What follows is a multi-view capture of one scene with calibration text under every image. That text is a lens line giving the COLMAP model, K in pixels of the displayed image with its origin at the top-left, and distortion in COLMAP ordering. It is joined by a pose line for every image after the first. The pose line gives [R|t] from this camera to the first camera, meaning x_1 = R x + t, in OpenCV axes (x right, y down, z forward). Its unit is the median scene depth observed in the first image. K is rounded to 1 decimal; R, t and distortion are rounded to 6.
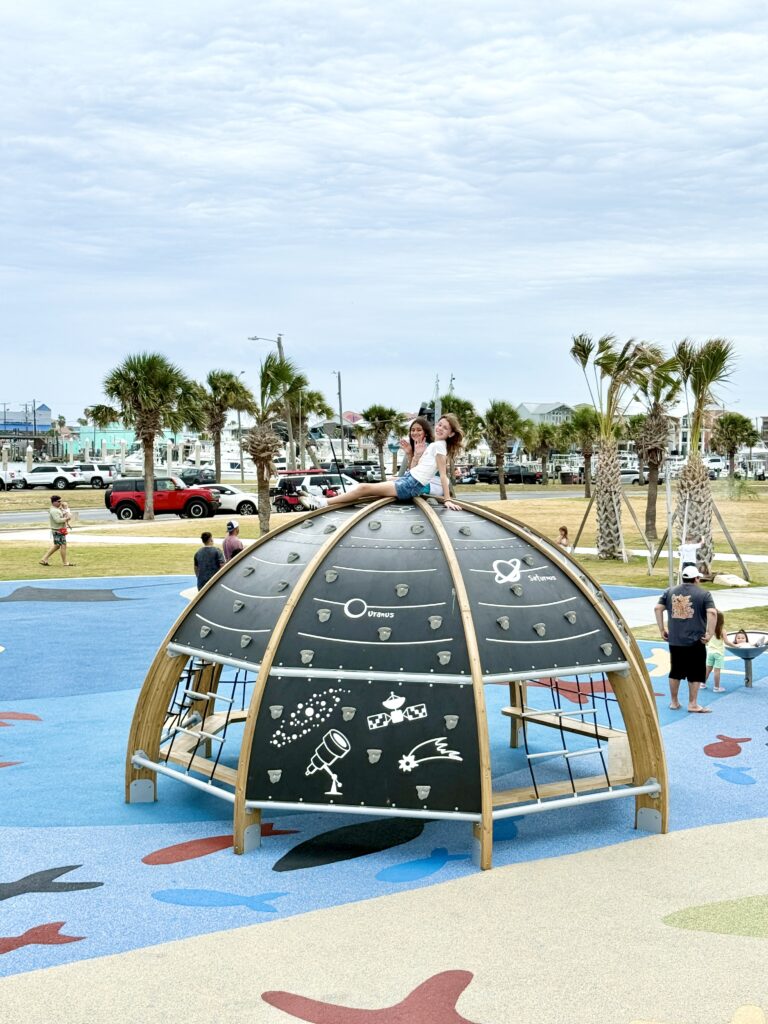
lens RADIAL K [[1425.4, 0, 384.3], [0, 1425.4, 511.2], [0, 0, 1]] dist [0.120897, 0.000000]
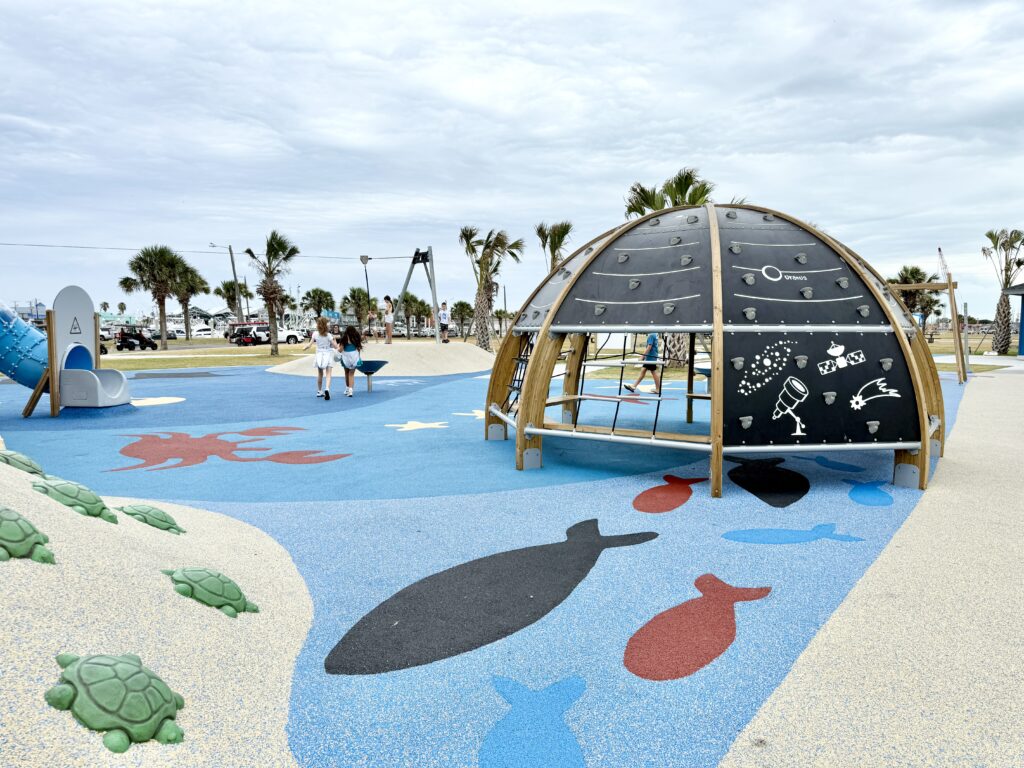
lens RADIAL K [[724.2, 0, 514.1], [0, 724.2, 385.3], [0, 0, 1]] dist [0.002885, -0.010121]
pose [[0.938522, -0.037598, 0.343167, -0.419072], [0.025835, 0.998913, 0.038789, 0.132542], [-0.344252, -0.027539, 0.938473, 0.558776]]
